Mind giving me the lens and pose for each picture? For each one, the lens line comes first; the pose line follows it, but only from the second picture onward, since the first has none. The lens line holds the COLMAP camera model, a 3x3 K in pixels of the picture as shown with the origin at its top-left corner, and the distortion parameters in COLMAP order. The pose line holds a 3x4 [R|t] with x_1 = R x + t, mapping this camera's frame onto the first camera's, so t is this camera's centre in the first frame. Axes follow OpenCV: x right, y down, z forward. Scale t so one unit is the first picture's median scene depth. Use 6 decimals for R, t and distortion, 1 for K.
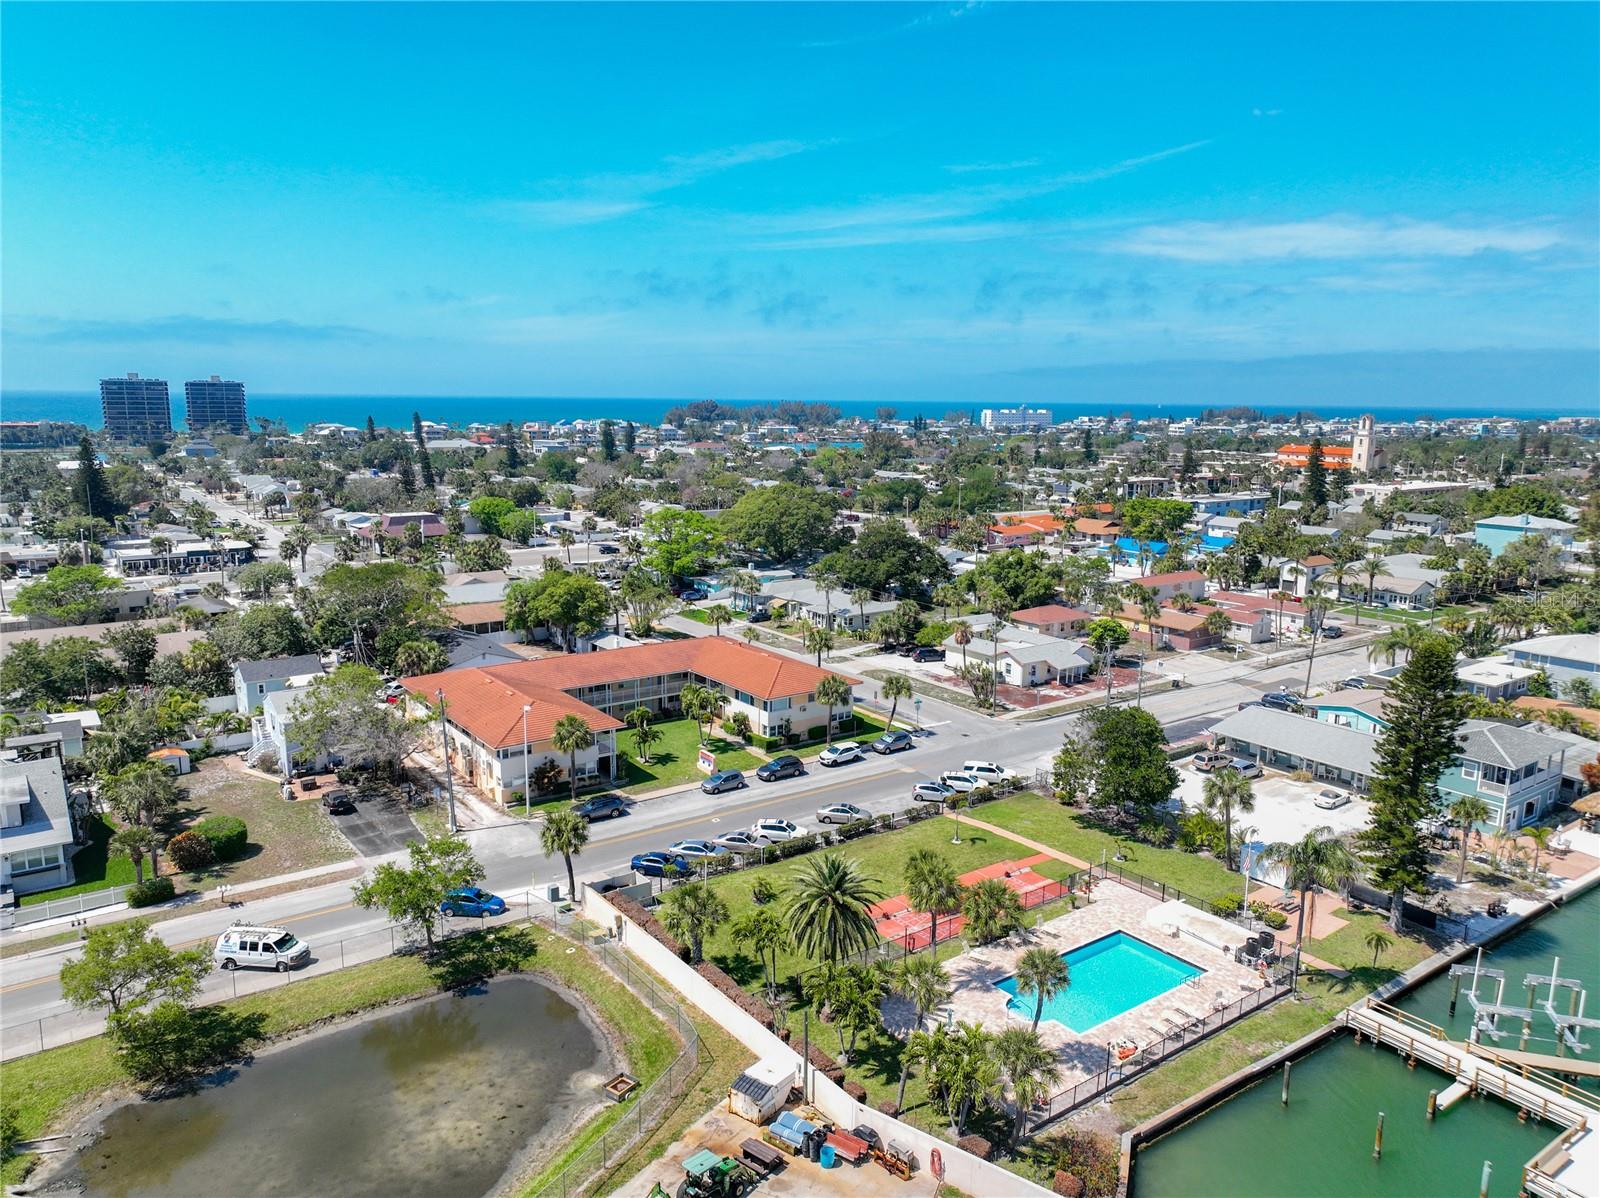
lens RADIAL K [[1116.4, 0, 798.1], [0, 1116.4, 640.7], [0, 0, 1]] dist [0.001310, 0.014225]
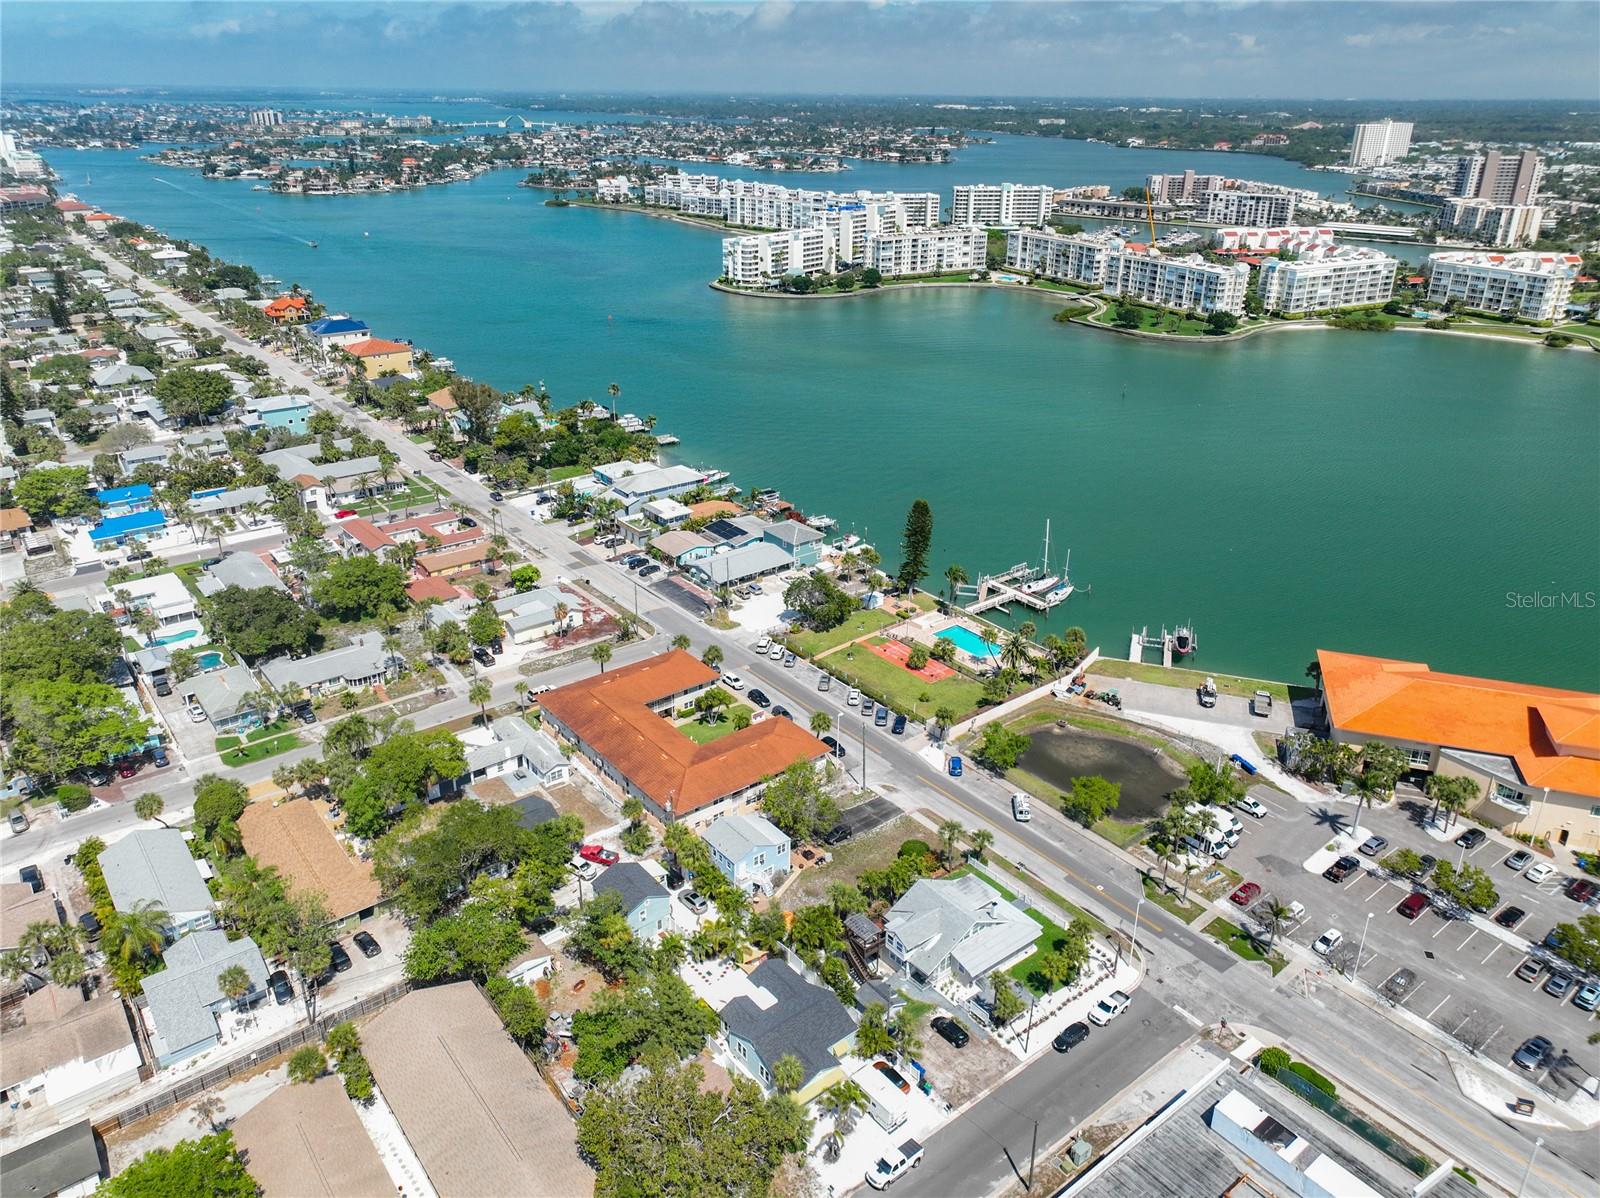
lens RADIAL K [[1131.7, 0, 797.6], [0, 1131.7, 595.2], [0, 0, 1]] dist [0.001304, 0.008754]
pose [[-0.044626, -0.419146, 0.906821, -1.580675], [0.204916, 0.884584, 0.418952, -0.768514], [-0.977762, 0.204518, 0.046414, 0.840740]]
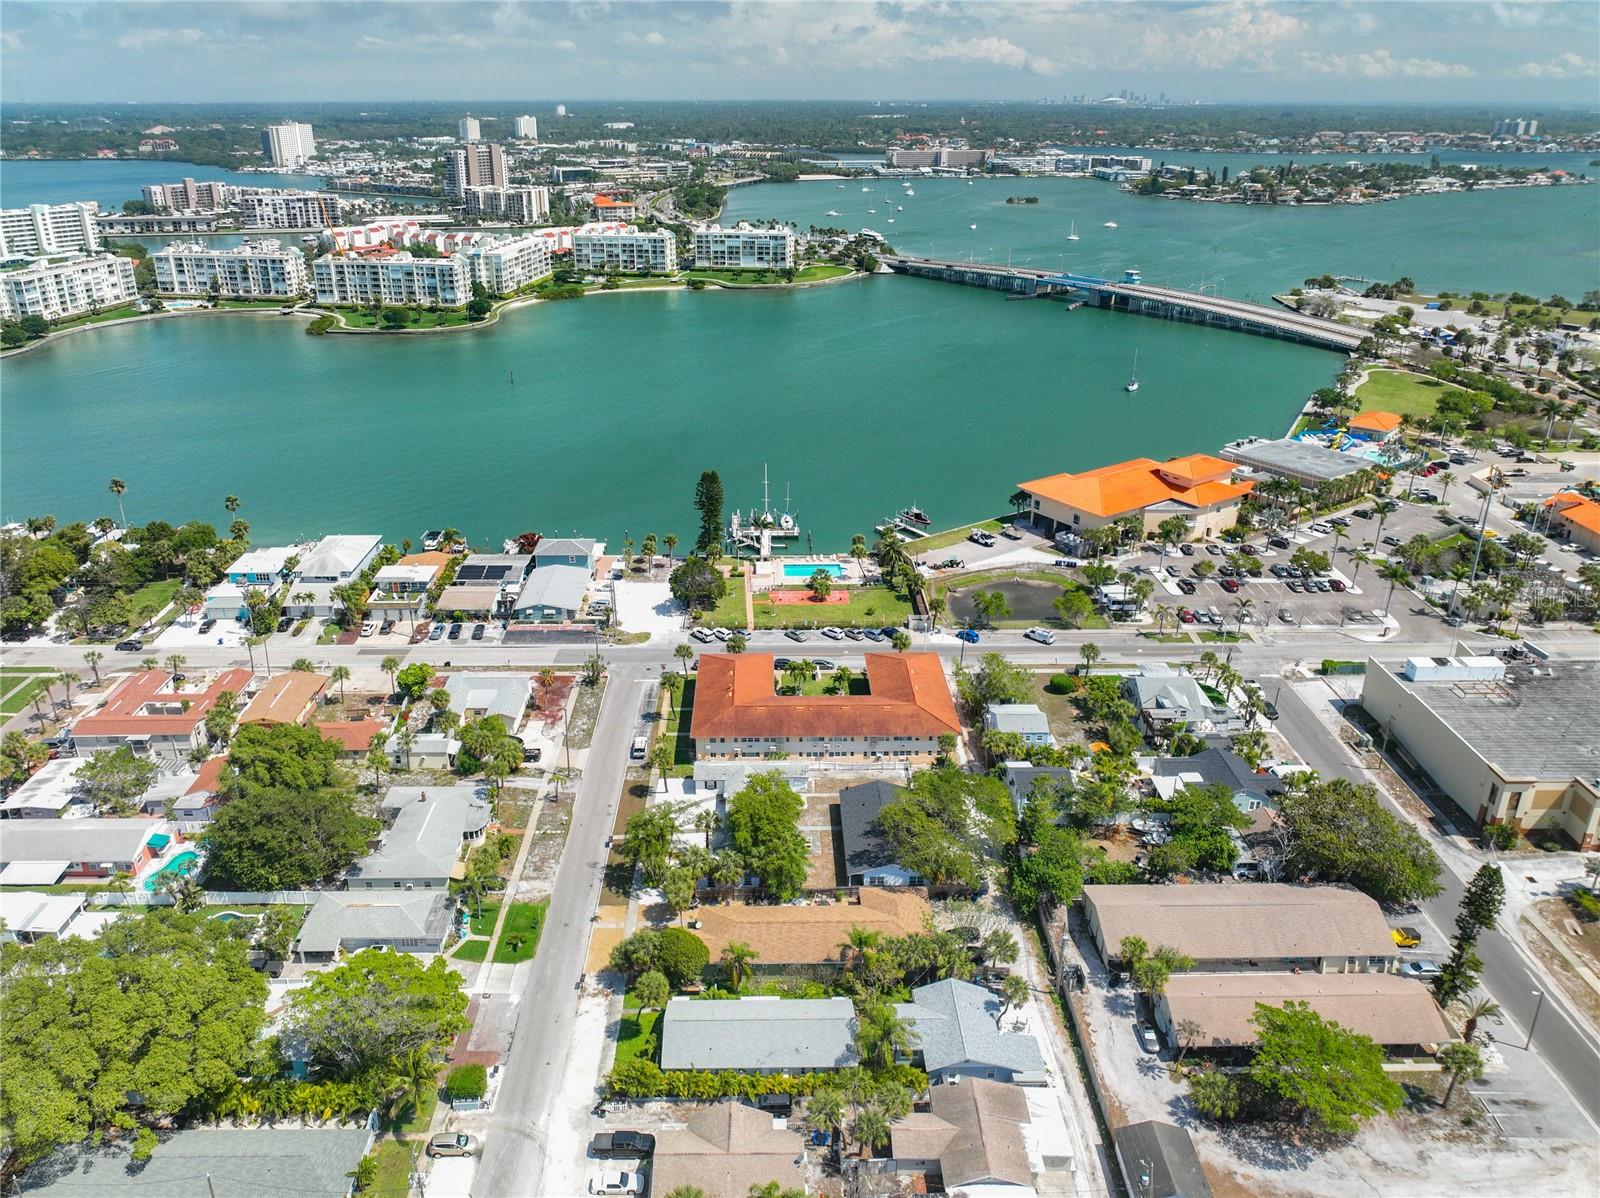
lens RADIAL K [[1139.9, 0, 788.8], [0, 1139.9, 599.6], [0, 0, 1]] dist [-0.022861, 0.021665]
pose [[-0.822170, -0.242147, 0.515171, -0.985546], [0.111977, 0.818531, 0.563442, -1.056299], [-0.558119, 0.520933, -0.645857, 2.200287]]
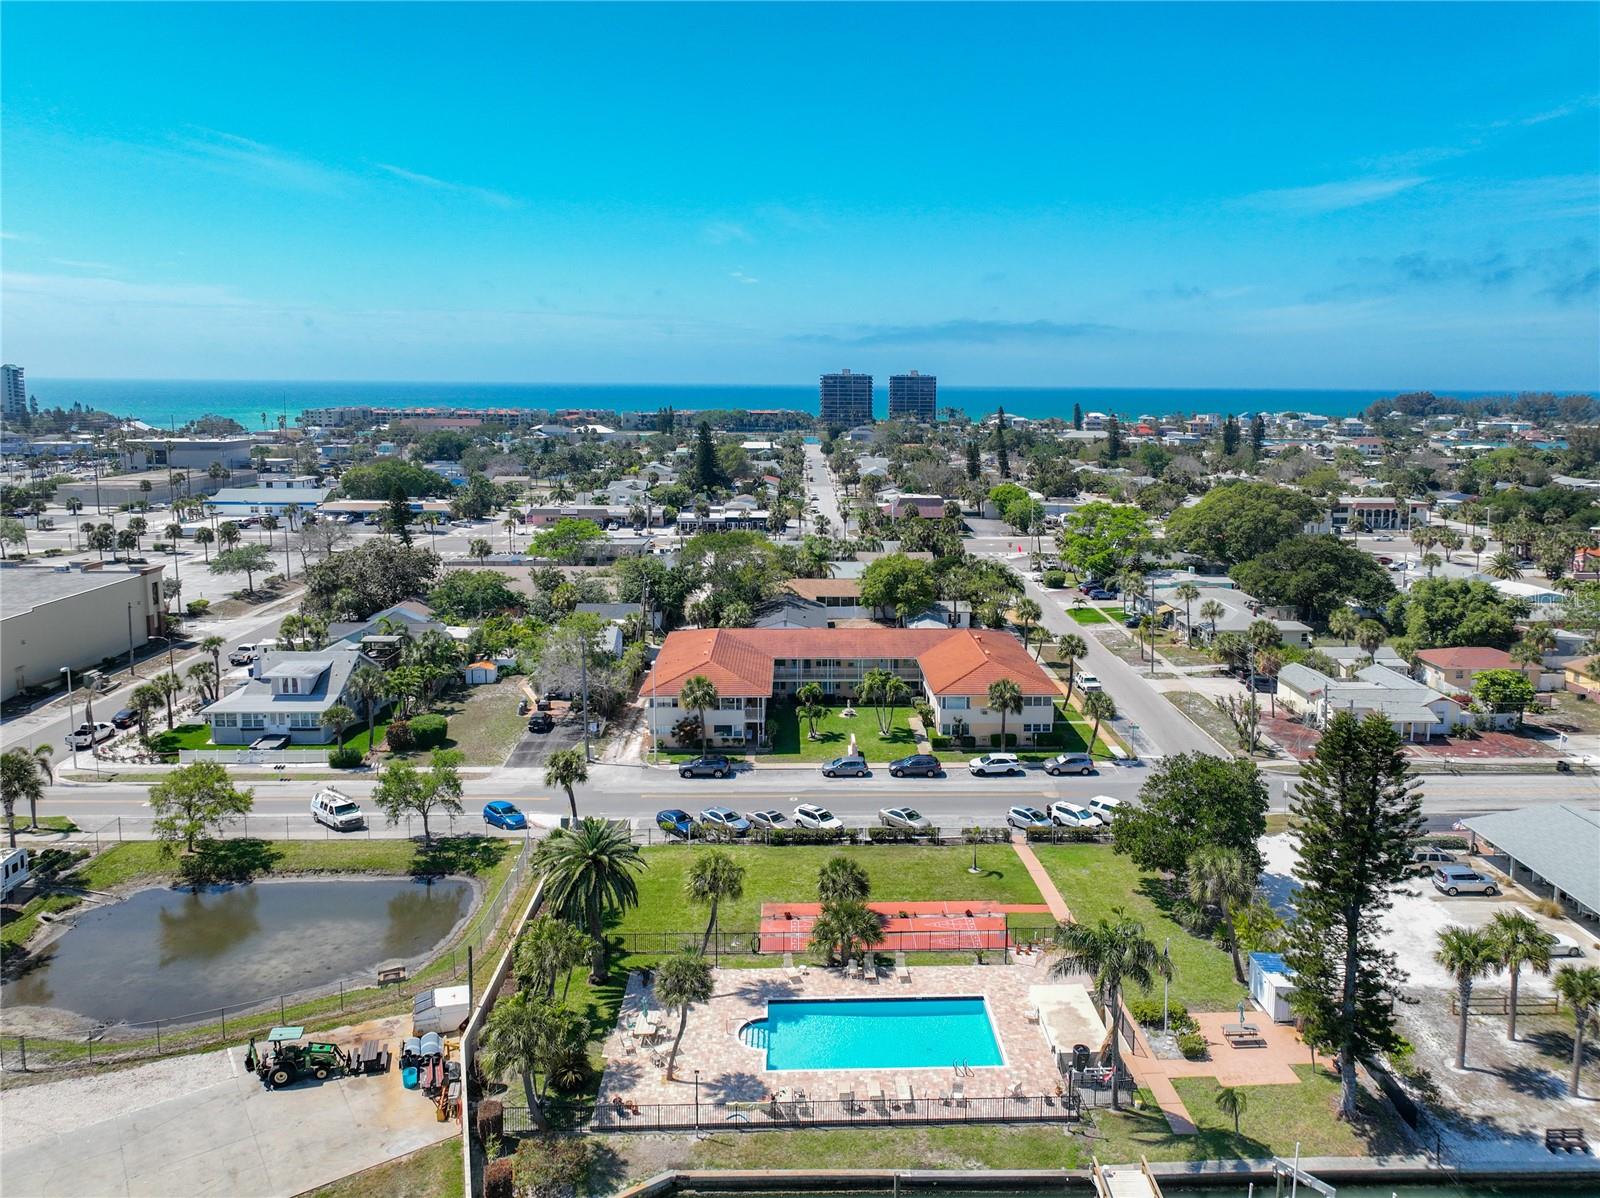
lens RADIAL K [[1157.8, 0, 841.3], [0, 1157.8, 526.7], [0, 0, 1]] dist [-0.001236, 0.012228]
pose [[0.833120, 0.064778, -0.549286, 0.470768], [-0.117455, 0.991187, -0.061255, -0.020926], [0.540478, 0.115549, 0.833386, 0.117491]]
